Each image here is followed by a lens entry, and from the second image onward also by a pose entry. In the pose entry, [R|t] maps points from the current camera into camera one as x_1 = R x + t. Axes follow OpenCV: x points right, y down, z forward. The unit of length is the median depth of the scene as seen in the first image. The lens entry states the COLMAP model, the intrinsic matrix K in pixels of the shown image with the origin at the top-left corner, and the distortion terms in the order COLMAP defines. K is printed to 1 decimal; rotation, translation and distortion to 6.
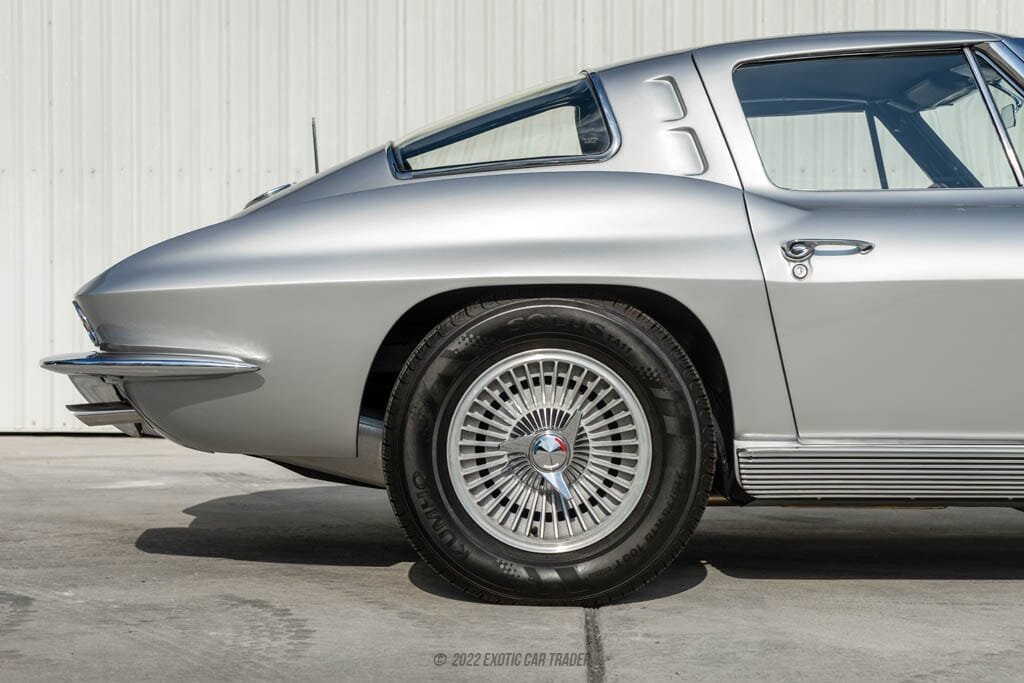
lens RADIAL K [[1793.6, 0, 523.1], [0, 1793.6, 346.2], [0, 0, 1]] dist [0.028016, 0.000000]
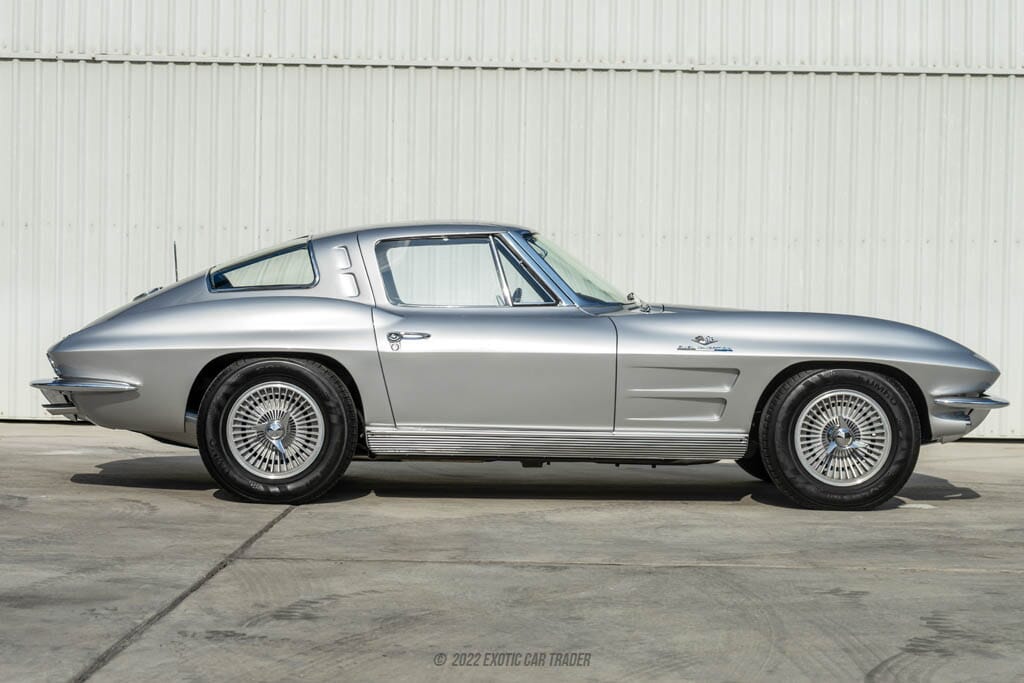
lens RADIAL K [[2041.8, 0, 535.1], [0, 2041.8, 336.7], [0, 0, 1]] dist [-0.009942, 0.000000]
pose [[0.999342, 0.015152, 0.032960, 0.234303], [-0.015230, 0.999882, 0.002108, -0.059827], [-0.032924, -0.002608, 0.999454, -1.376427]]
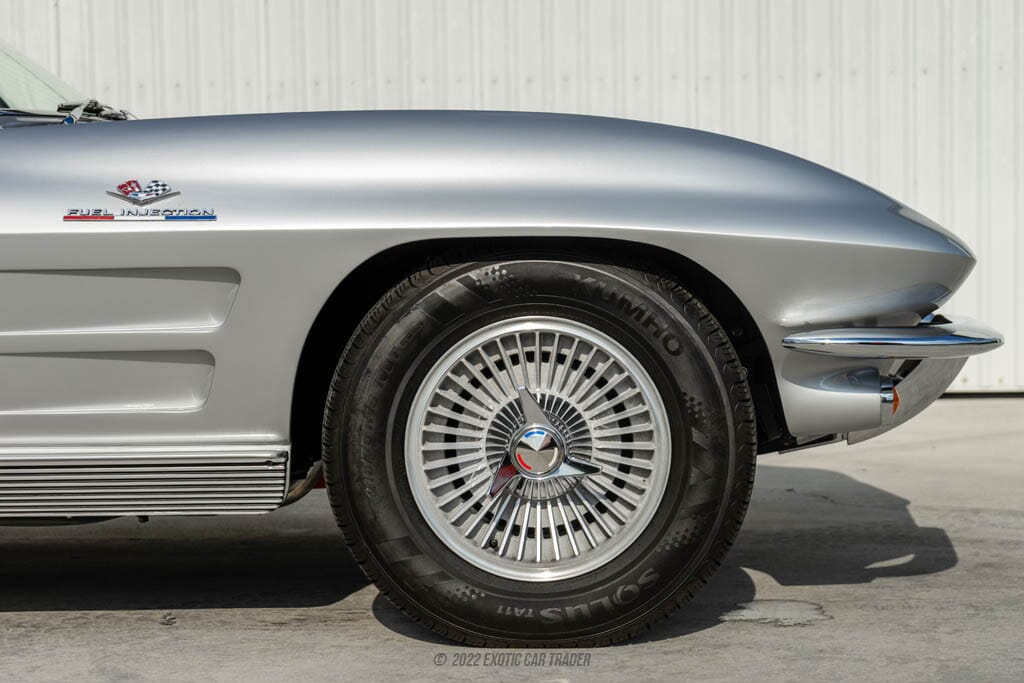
lens RADIAL K [[2041.8, 0, 508.2], [0, 2041.8, 348.8], [0, 0, 1]] dist [-0.009942, 0.000000]
pose [[0.999618, -0.014397, -0.023609, 0.678992], [0.015245, 0.999231, 0.036119, -0.016782], [0.023071, -0.036466, 0.999069, 0.114261]]
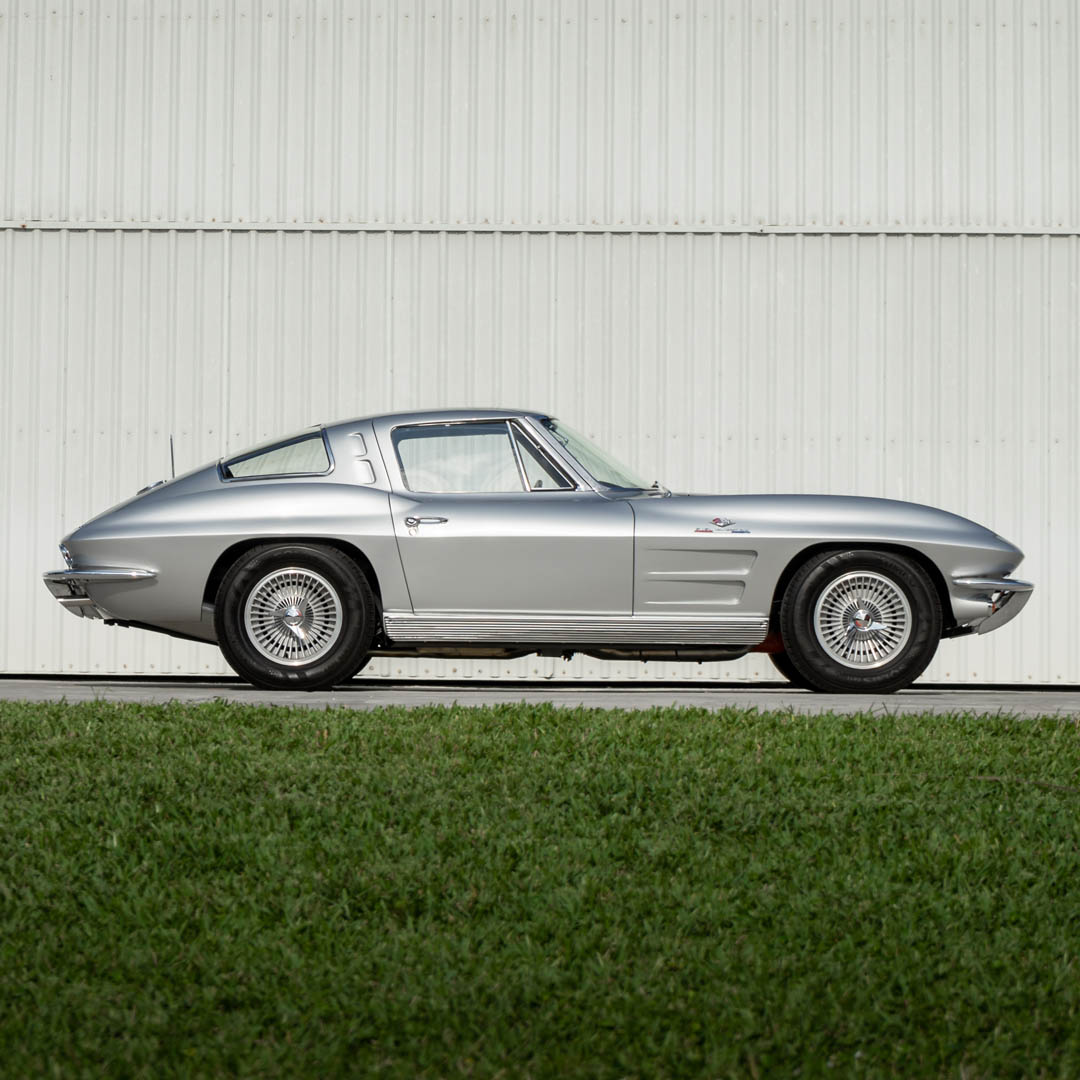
lens RADIAL K [[3991.6, 0, 534.7], [0, 3991.6, 542.0], [0, 0, 1]] dist [-0.203312, 0.000000]
pose [[0.999912, 0.007917, 0.010649, 0.242718], [-0.007539, 0.999356, -0.035088, 0.131023], [-0.010920, 0.035004, 0.999328, -3.613956]]
